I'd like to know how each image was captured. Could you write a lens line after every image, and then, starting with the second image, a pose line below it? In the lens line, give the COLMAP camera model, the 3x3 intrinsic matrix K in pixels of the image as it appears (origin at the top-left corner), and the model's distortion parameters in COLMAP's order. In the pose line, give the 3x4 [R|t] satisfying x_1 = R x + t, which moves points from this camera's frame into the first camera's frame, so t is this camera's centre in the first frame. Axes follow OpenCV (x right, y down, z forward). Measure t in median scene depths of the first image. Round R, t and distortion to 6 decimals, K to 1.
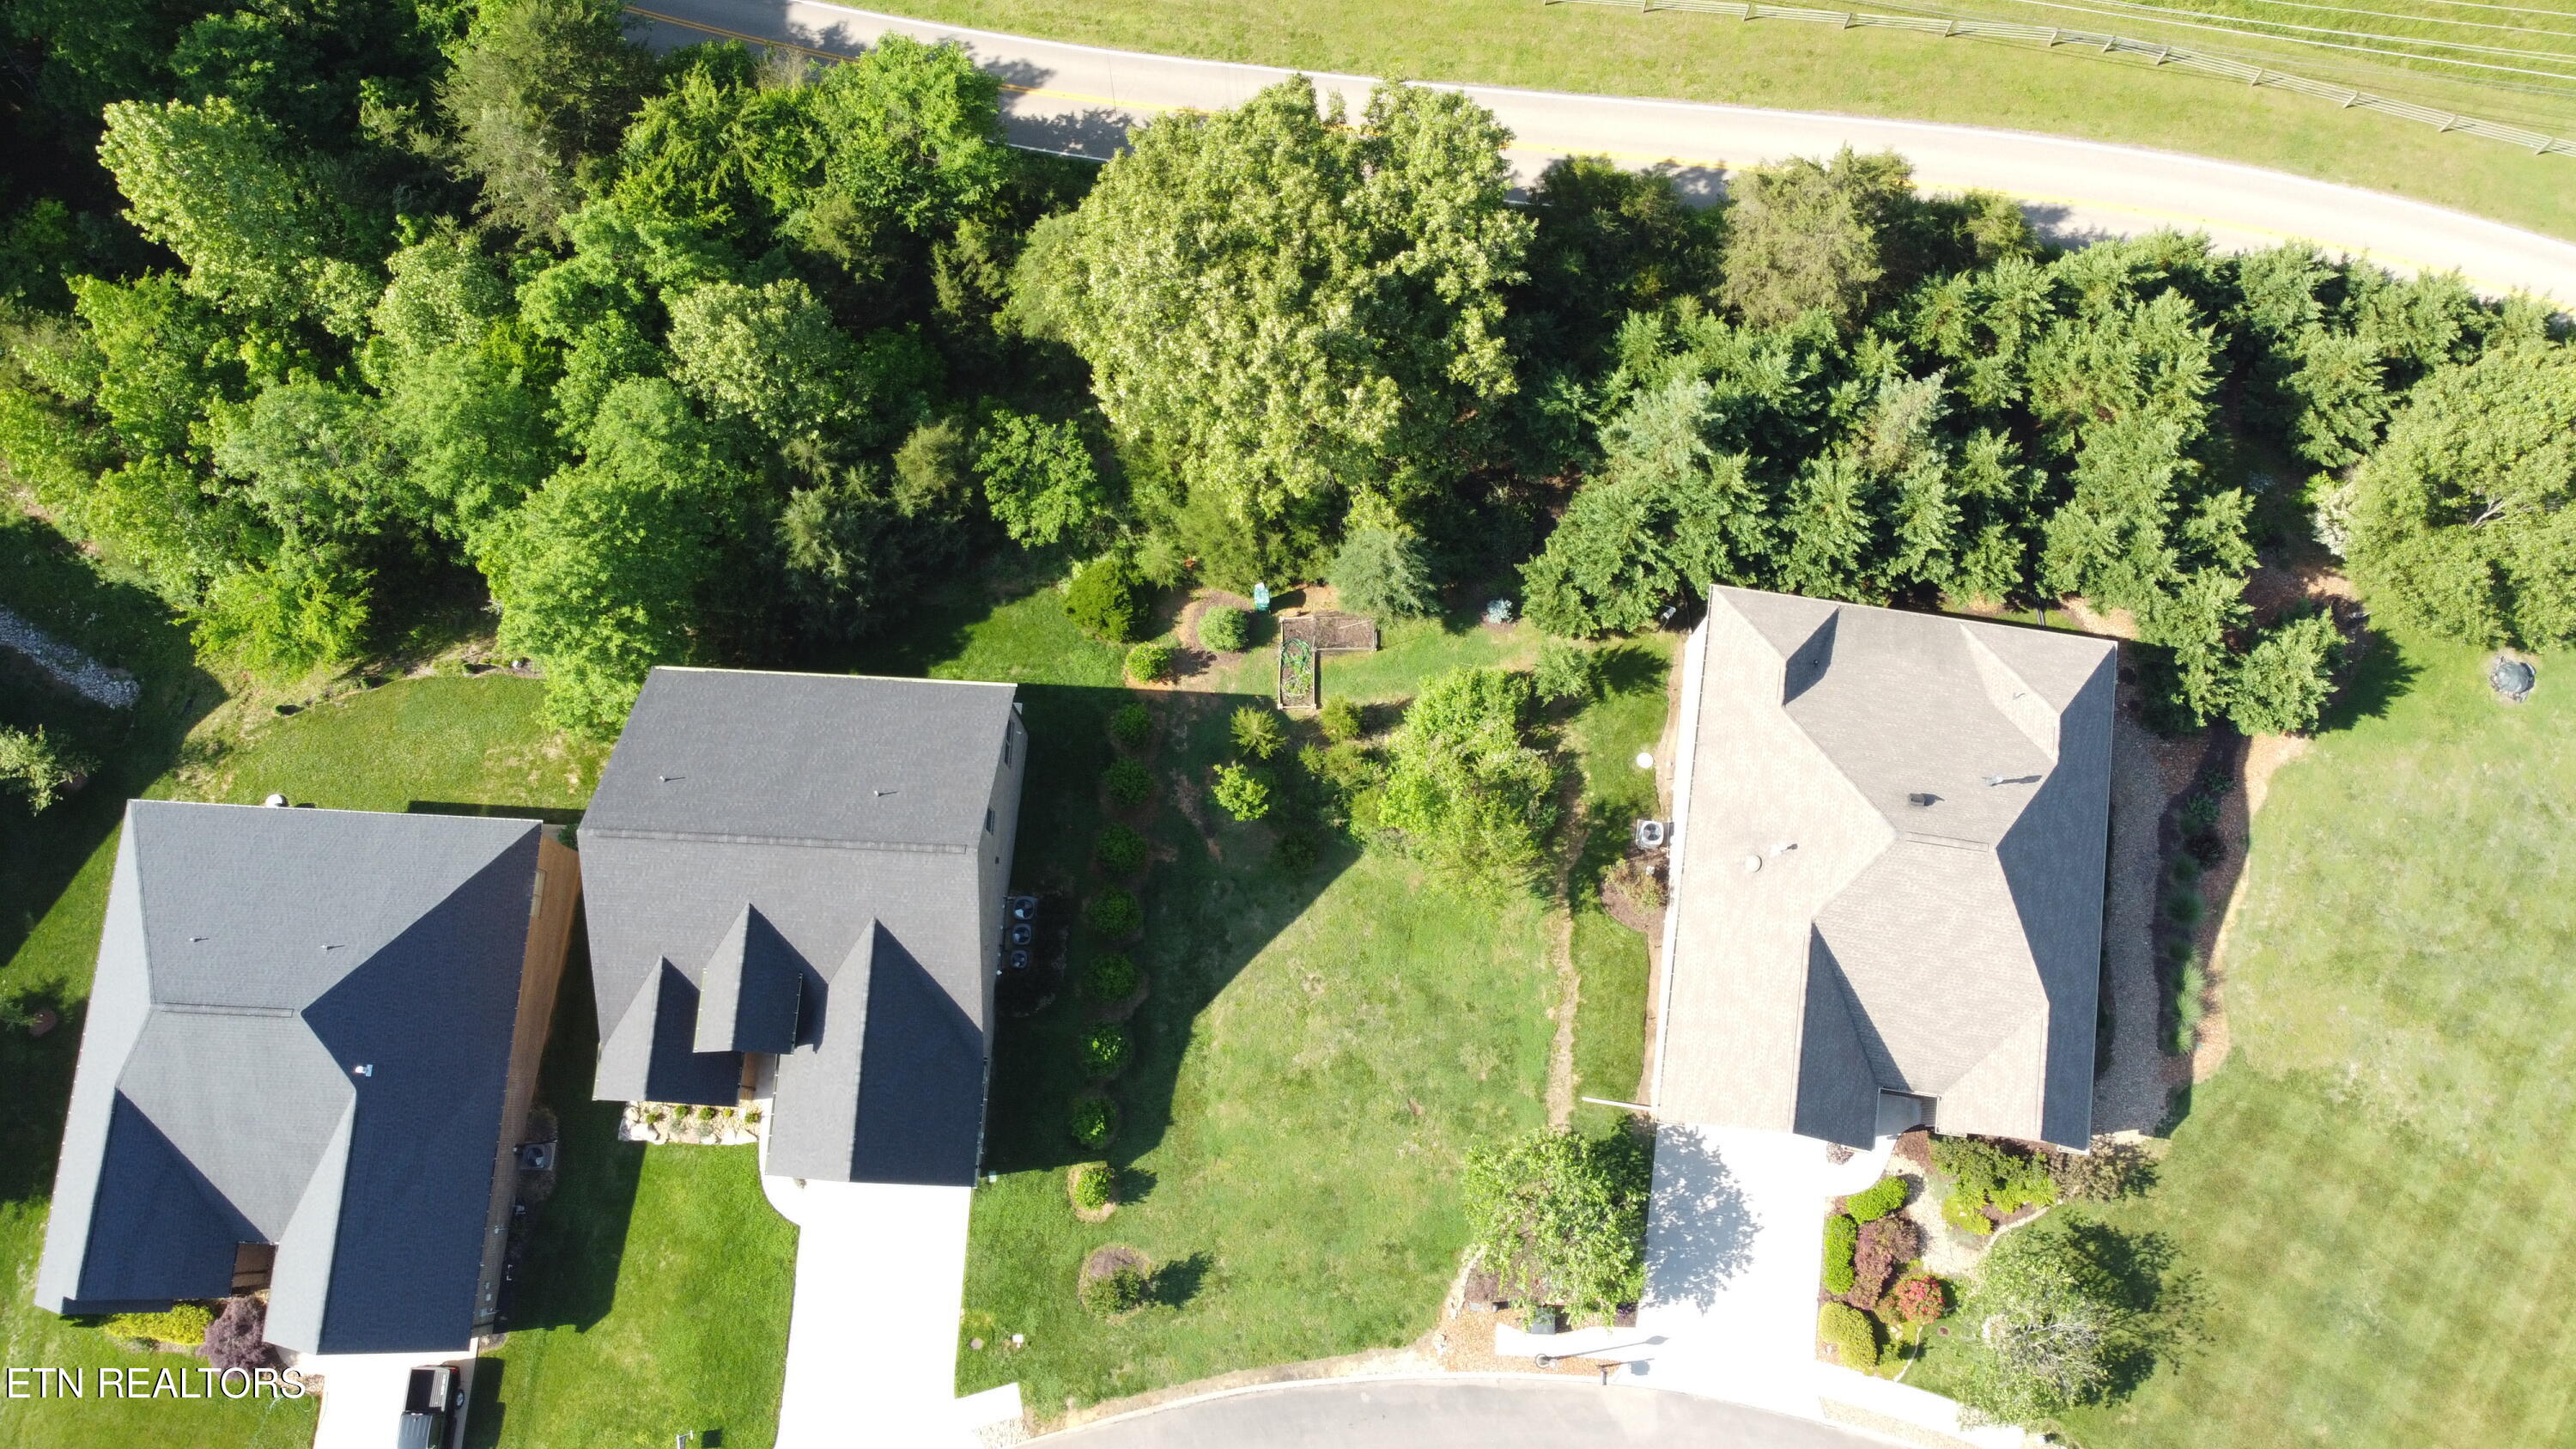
lens RADIAL K [[1934.2, 0, 1286.0], [0, 1934.2, 709.9], [0, 0, 1]] dist [0.000322, -0.004454]
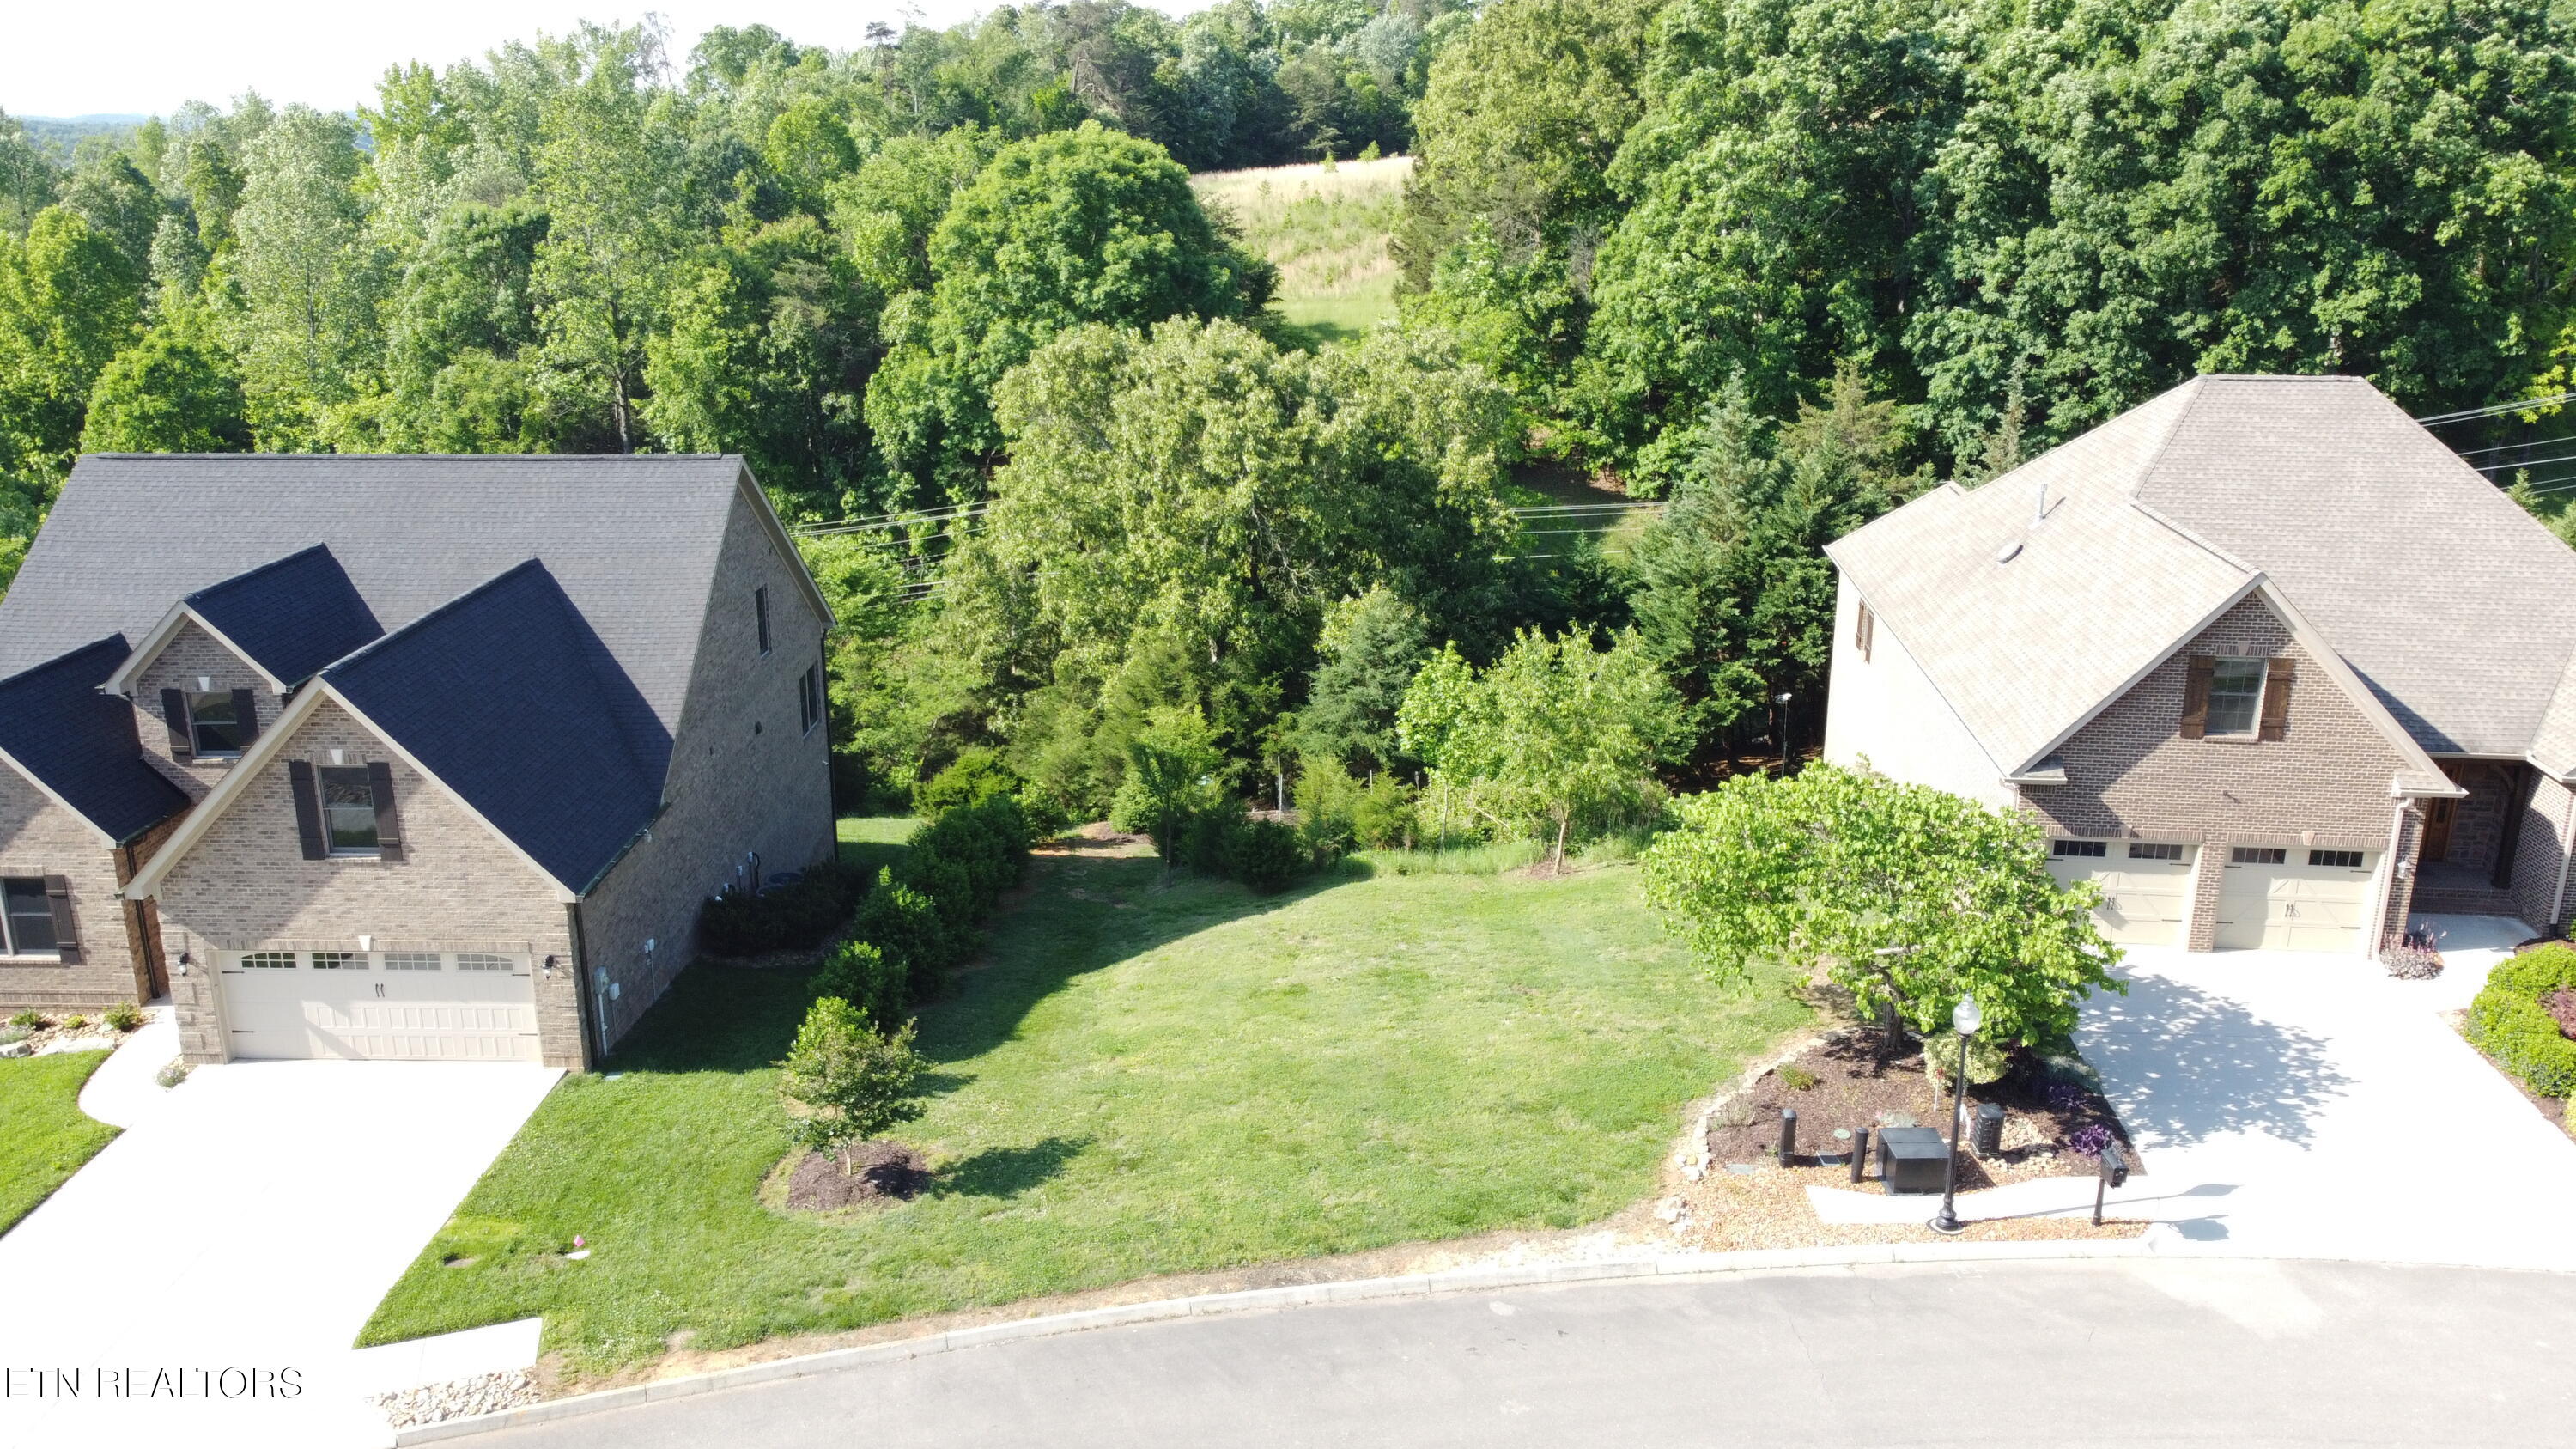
lens RADIAL K [[1934.2, 0, 1283.7], [0, 1934.2, 740.6], [0, 0, 1]] dist [0.000322, -0.004454]
pose [[0.999085, -0.006476, 0.042276, -0.014462], [0.039684, 0.509008, -0.859846, 0.593917], [-0.015950, 0.860737, 0.508799, 0.701220]]
